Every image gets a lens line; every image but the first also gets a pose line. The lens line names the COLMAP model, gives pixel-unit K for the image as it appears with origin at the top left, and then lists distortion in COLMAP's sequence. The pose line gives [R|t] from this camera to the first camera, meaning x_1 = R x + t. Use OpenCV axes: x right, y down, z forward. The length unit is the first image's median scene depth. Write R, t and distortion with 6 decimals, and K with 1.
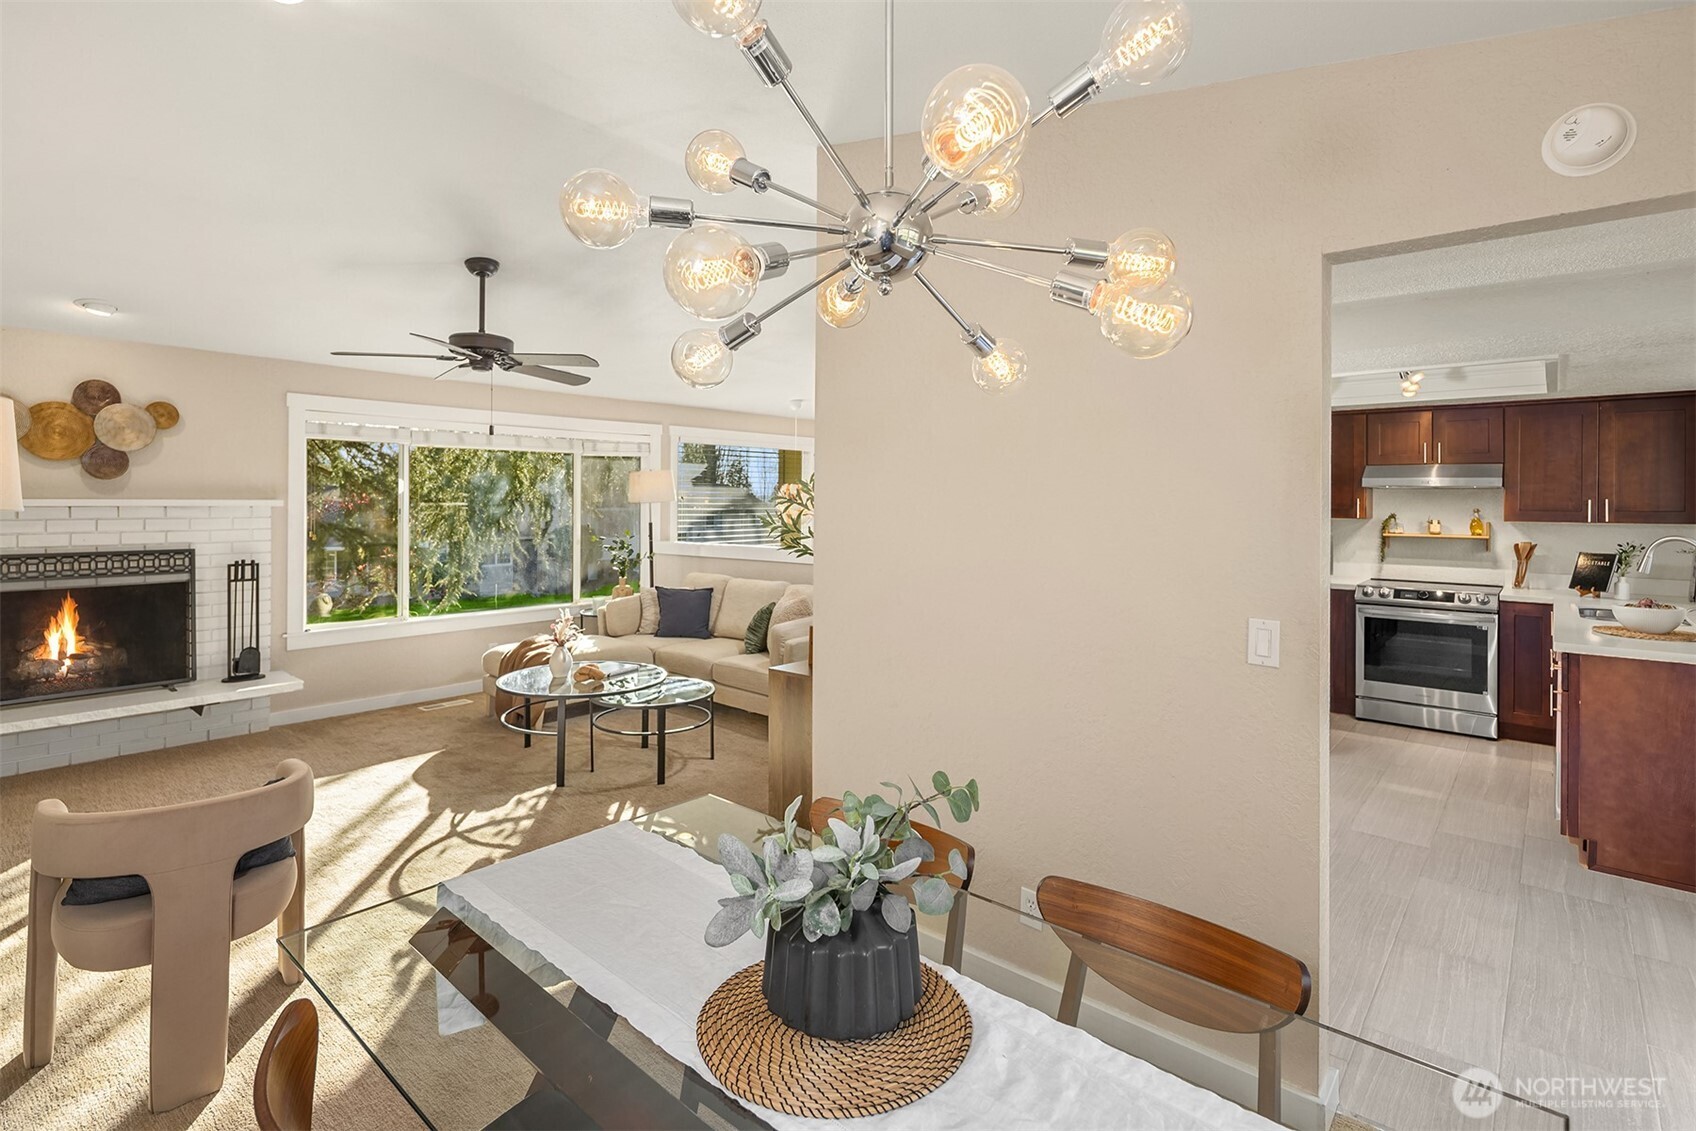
lens RADIAL K [[813.3, 0, 851.5], [0, 813.3, 502.6], [0, 0, 1]] dist [0.000970, -0.002644]
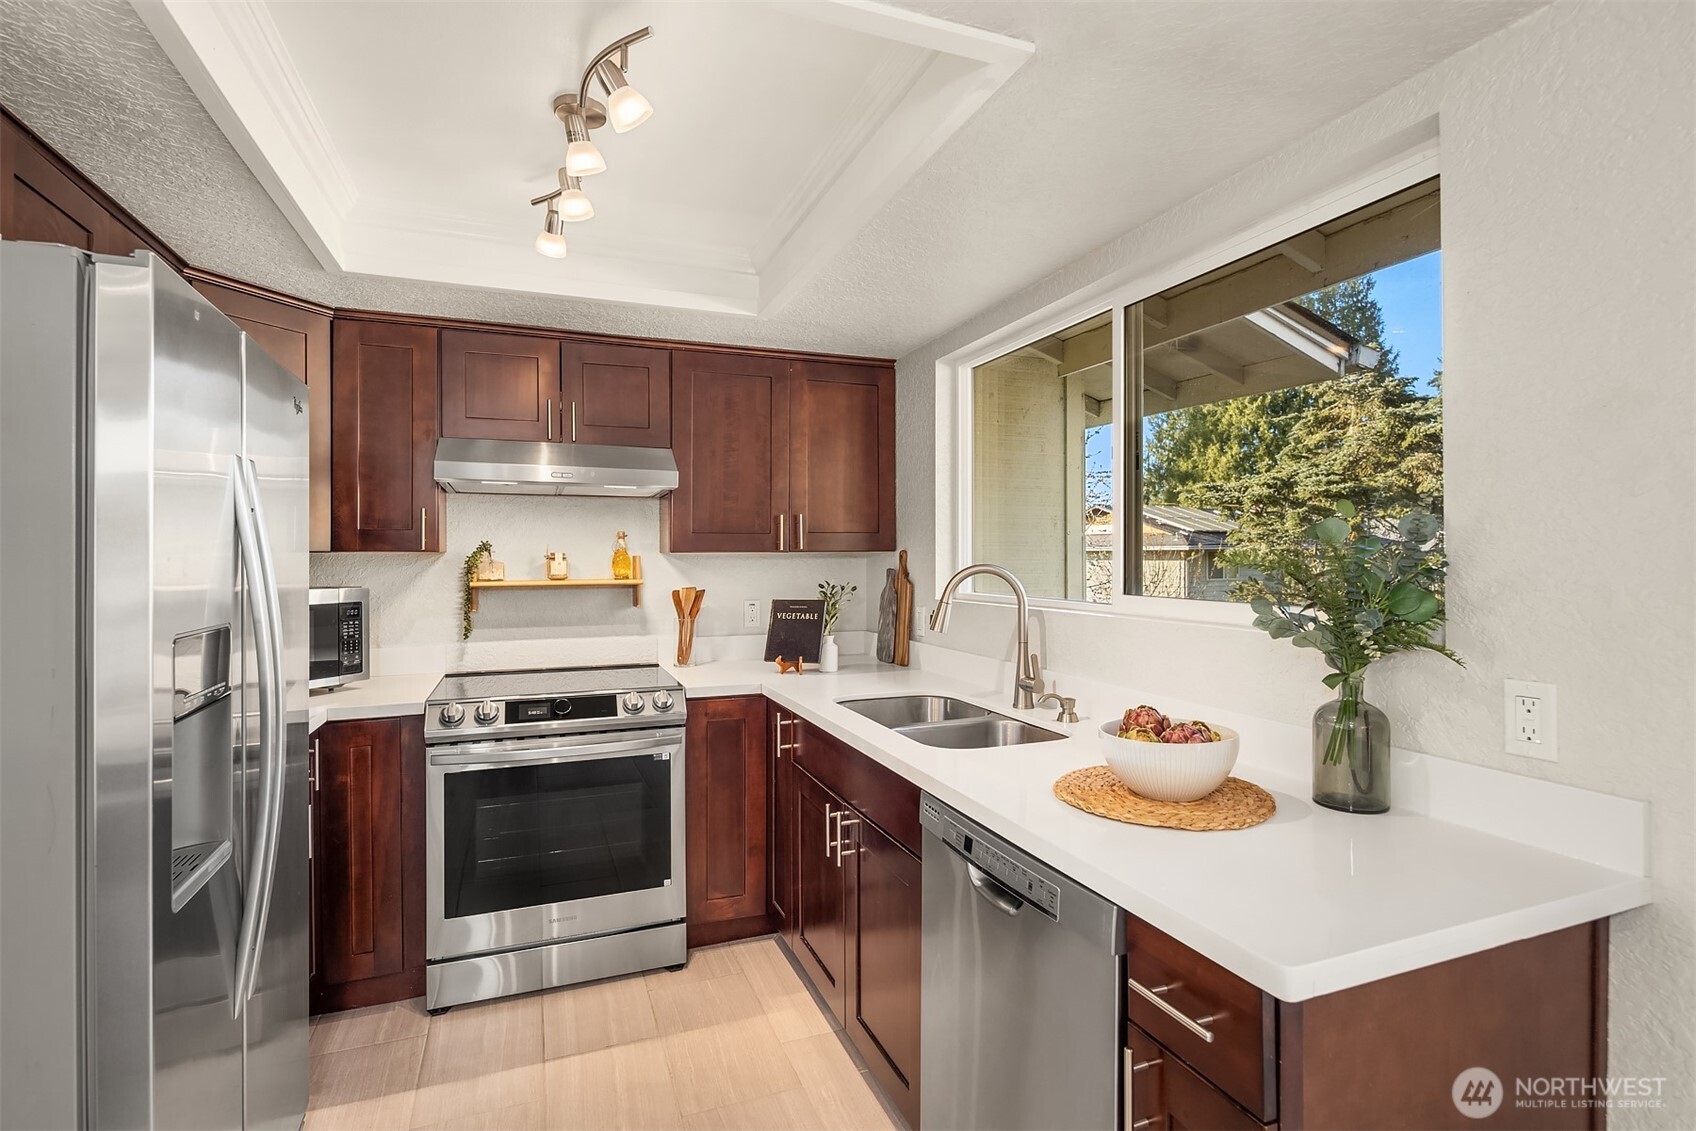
lens RADIAL K [[814.6, 0, 845.1], [0, 814.6, 551.5], [0, 0, 1]] dist [-0.000183, -0.000221]
pose [[0.477025, -0.003564, 0.878882, 0.375409], [0.008784, 0.999961, -0.000713, 0.025205], [-0.878846, 0.008060, 0.477038, 0.645246]]
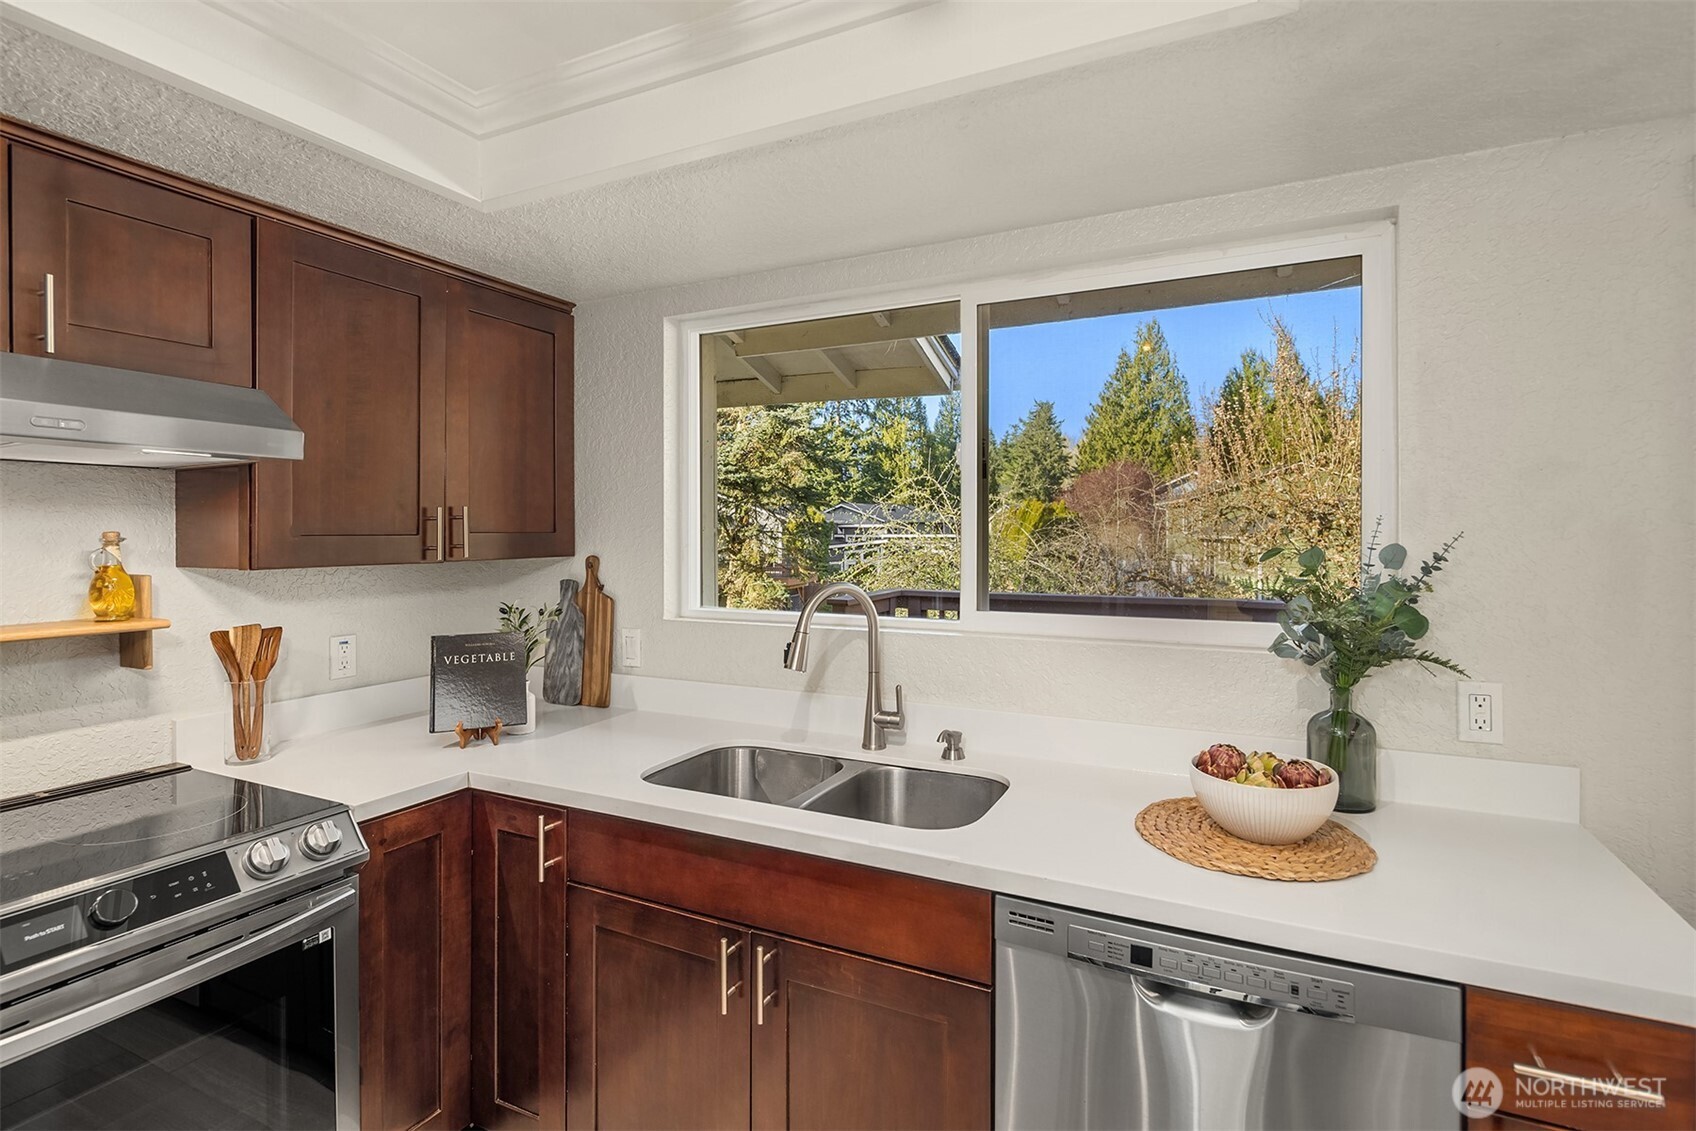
lens RADIAL K [[822.3, 0, 845.7], [0, 822.3, 538.2], [0, 0, 1]] dist [0.000095, -0.000428]
pose [[-0.239453, -0.013762, 0.970810, 0.443353], [0.003249, 0.999883, 0.014976, 0.006882], [-0.970903, 0.006741, -0.239380, 0.879198]]
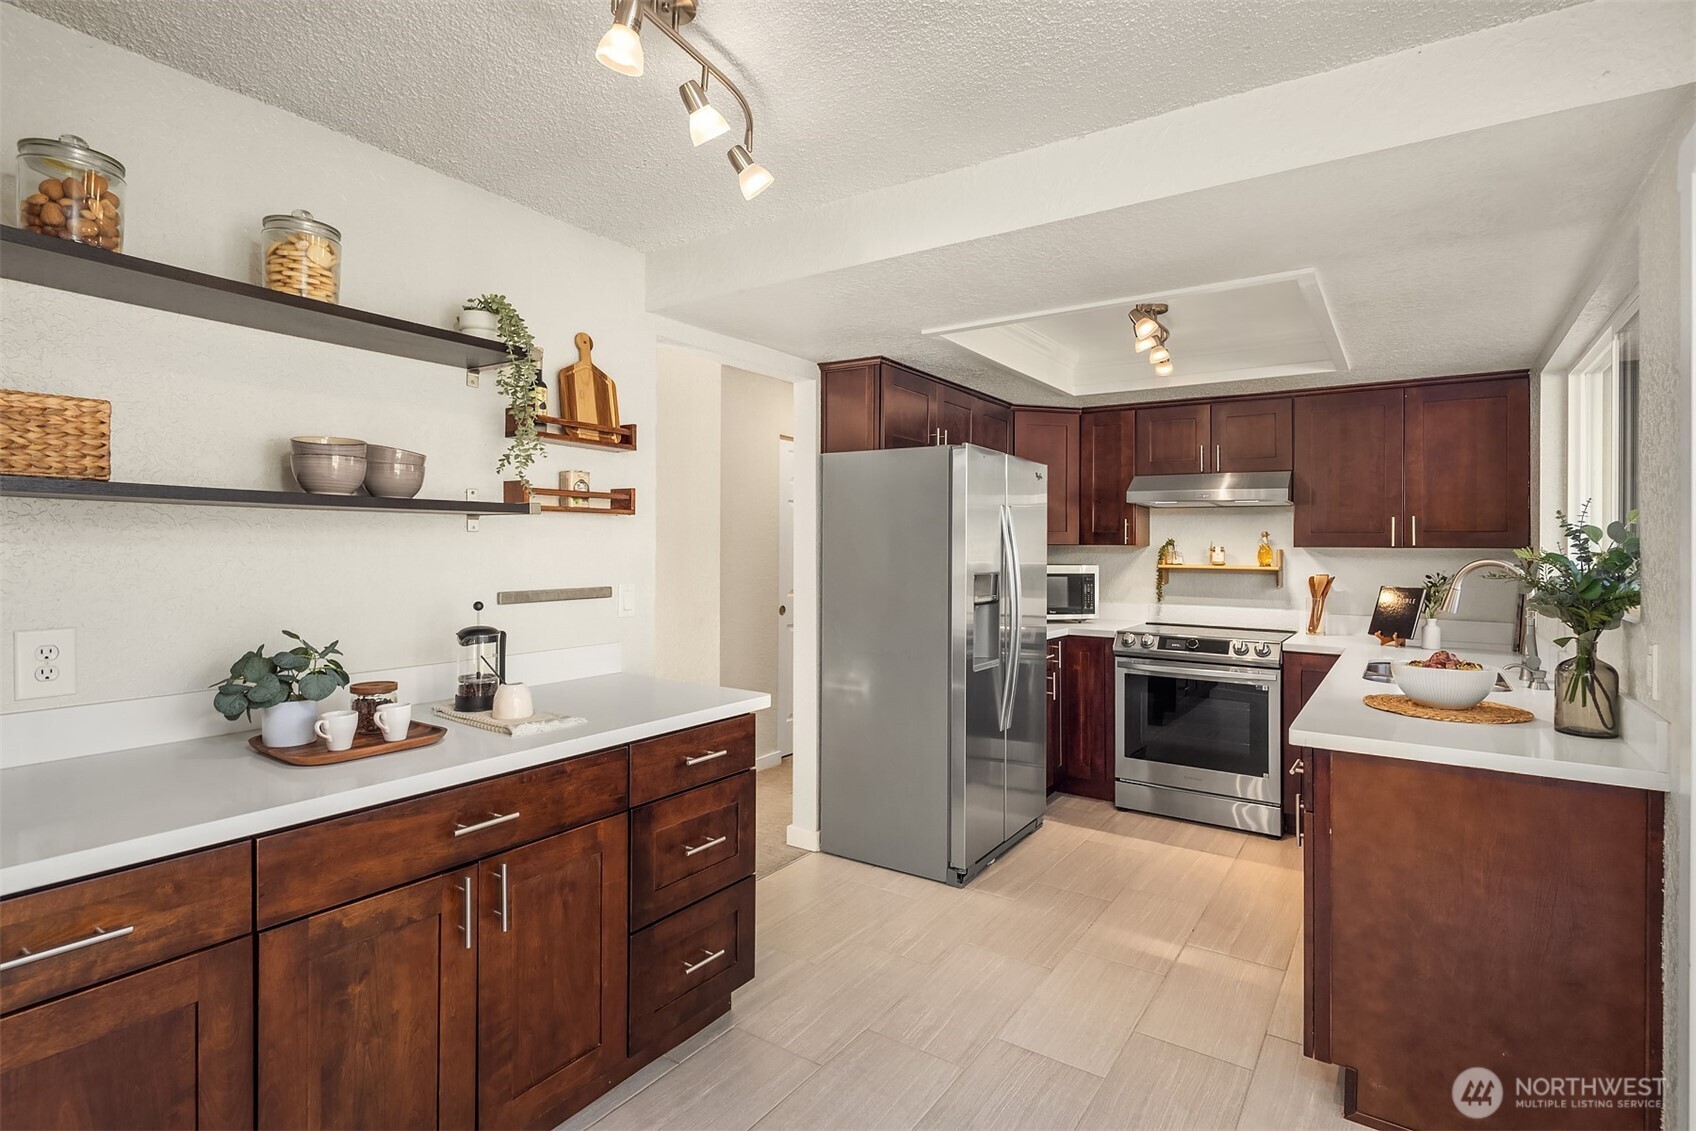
lens RADIAL K [[822.3, 0, 845.7], [0, 822.3, 538.2], [0, 0, 1]] dist [0.000095, -0.000428]
pose [[0.994236, 0.003911, 0.107144, 0.311674], [-0.002655, 0.999926, -0.011858, 0.026298], [-0.107182, 0.011505, 0.994173, 0.285748]]
